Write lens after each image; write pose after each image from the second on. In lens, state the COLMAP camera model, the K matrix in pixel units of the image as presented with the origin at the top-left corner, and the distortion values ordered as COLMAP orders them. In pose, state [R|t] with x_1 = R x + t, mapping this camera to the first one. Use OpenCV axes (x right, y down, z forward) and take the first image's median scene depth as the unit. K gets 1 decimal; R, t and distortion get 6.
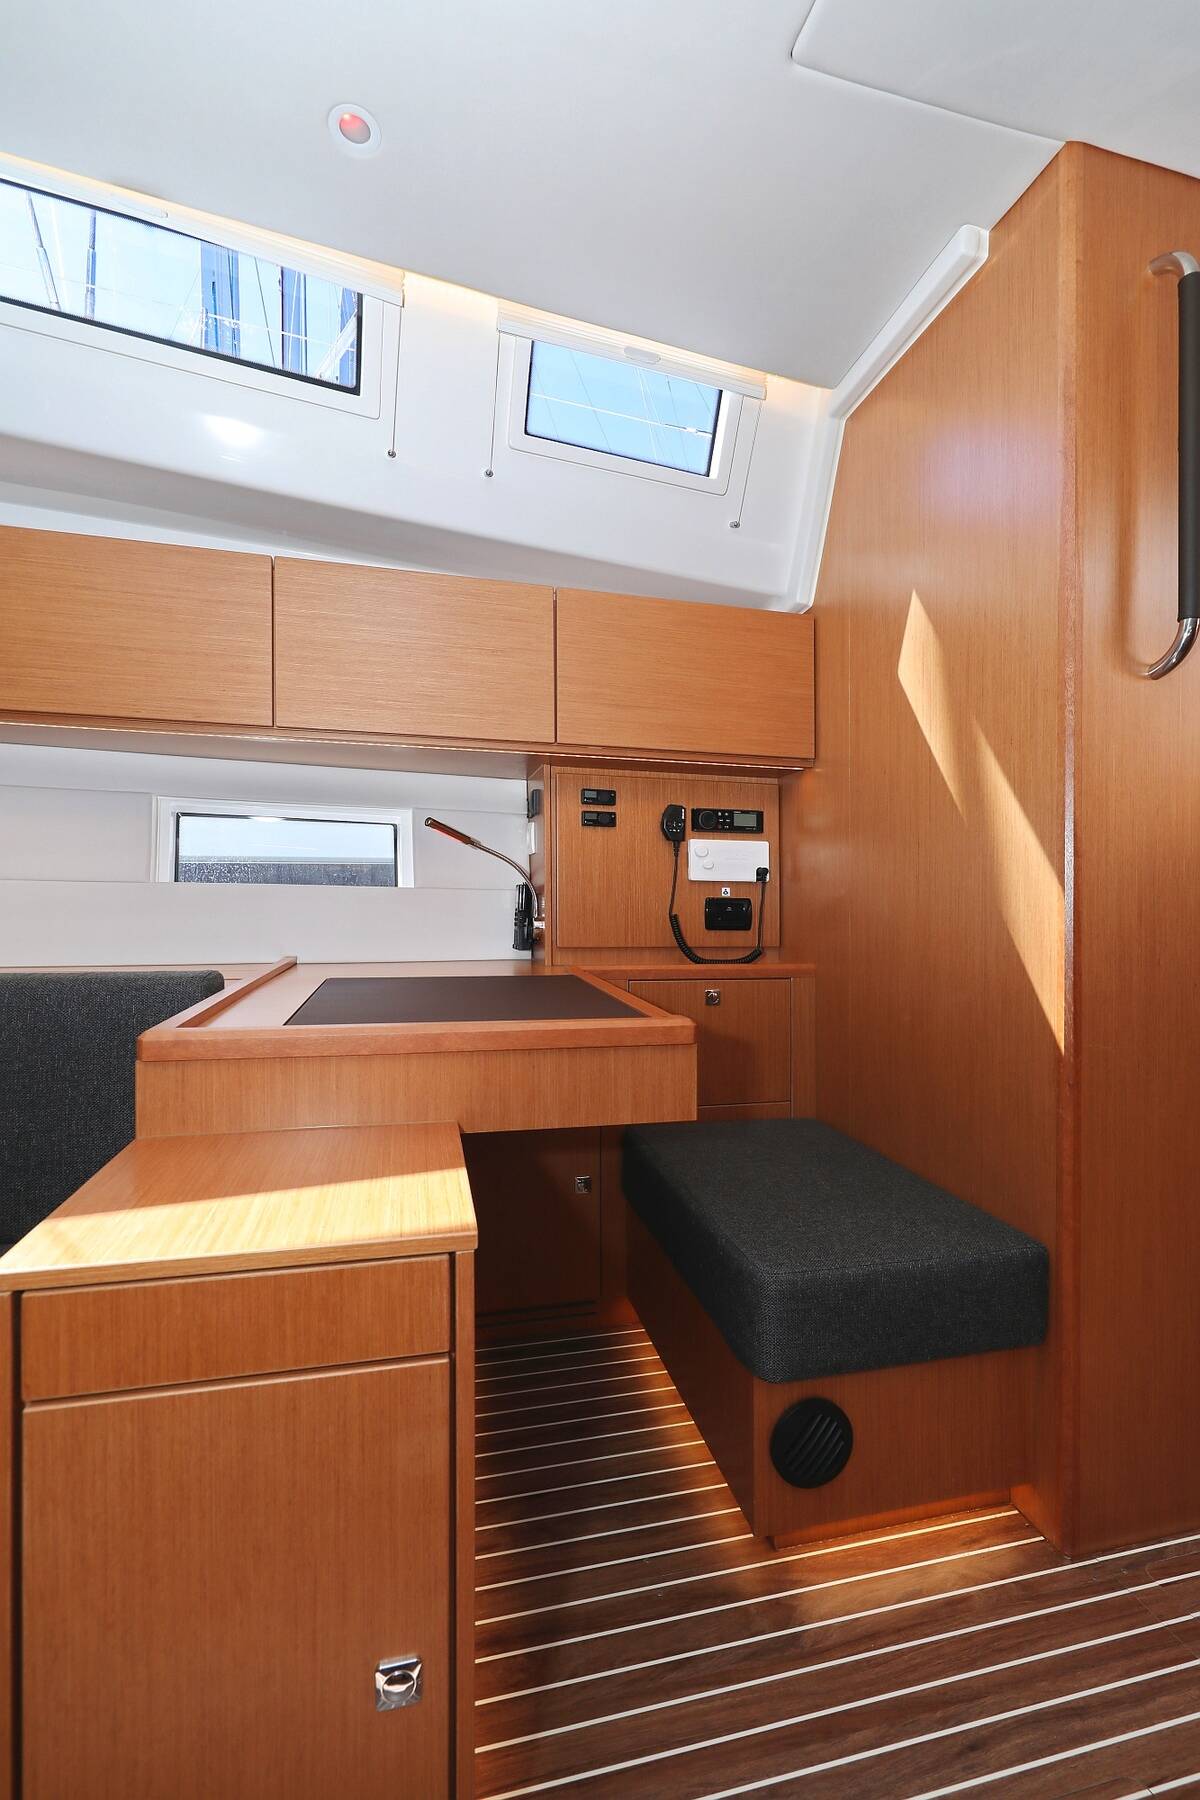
lens RADIAL K [[751.1, 0, 600.3], [0, 751.1, 891.4], [0, 0, 1]] dist [-0.001774, -0.000322]
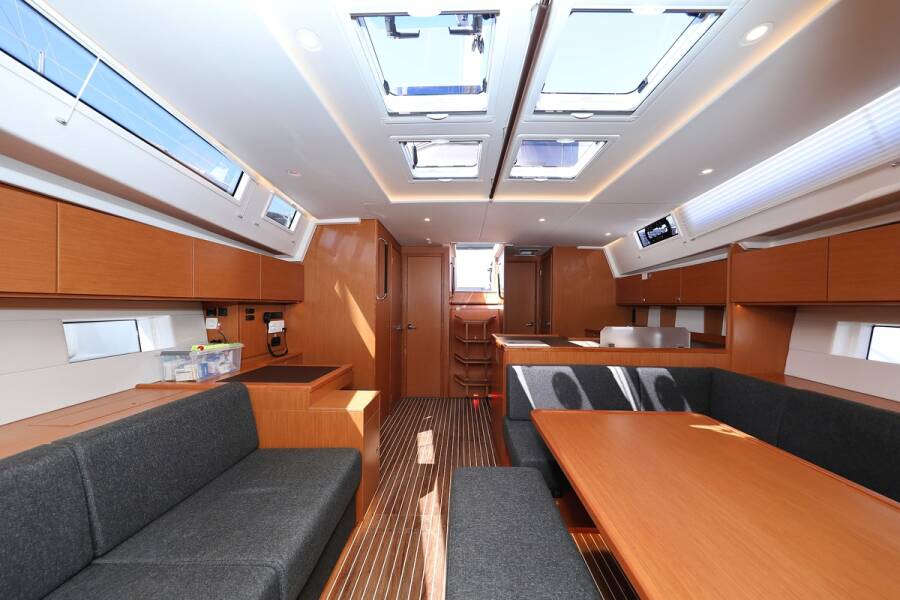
lens RADIAL K [[290.0, 0, 455.1], [0, 290.0, 313.2], [0, 0, 1]] dist [-0.000386, 0.000048]
pose [[0.245247, -0.029067, 0.969025, -0.991598], [-0.008956, 0.999440, 0.032246, -0.162669], [-0.969419, -0.016586, 0.244850, -0.168982]]
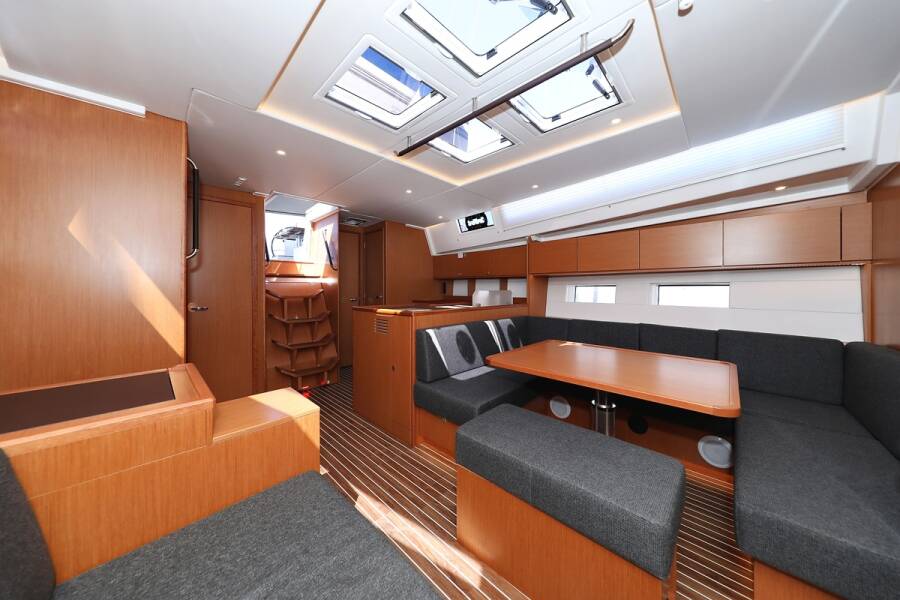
lens RADIAL K [[290.0, 0, 470.4], [0, 290.0, 293.1], [0, 0, 1]] dist [-0.000386, 0.000048]
pose [[-0.571776, -0.017768, 0.820217, -0.878360], [-0.004233, 0.999816, 0.018708, -0.089827], [-0.820399, 0.007225, -0.571746, 0.391796]]
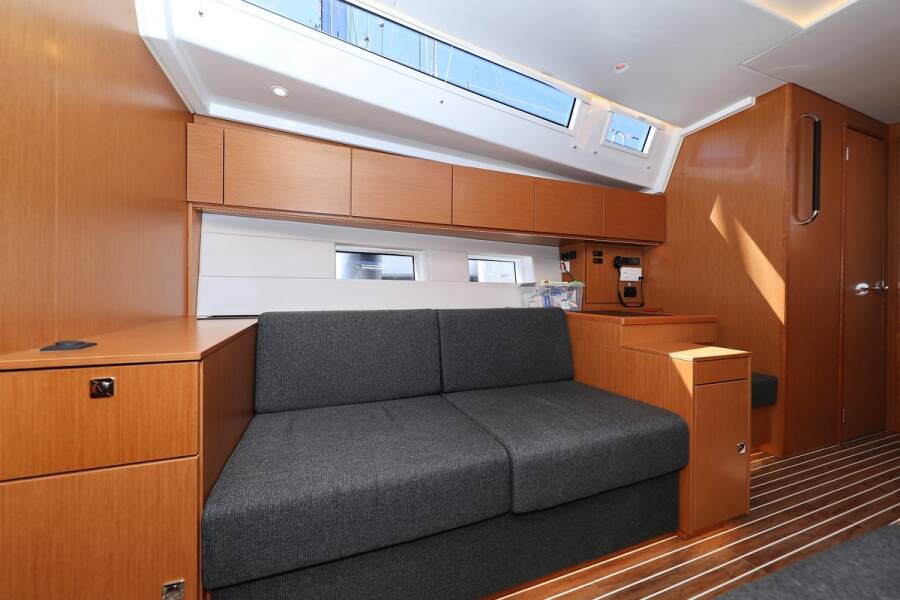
lens RADIAL K [[336.6, 0, 449.1], [0, 336.6, 293.4], [0, 0, 1]] dist [0.000536, 0.000016]
pose [[0.990023, -0.008578, 0.140646, -0.785110], [0.006773, 0.999888, 0.013312, 0.013664], [-0.140744, -0.012227, 0.989970, -0.267697]]
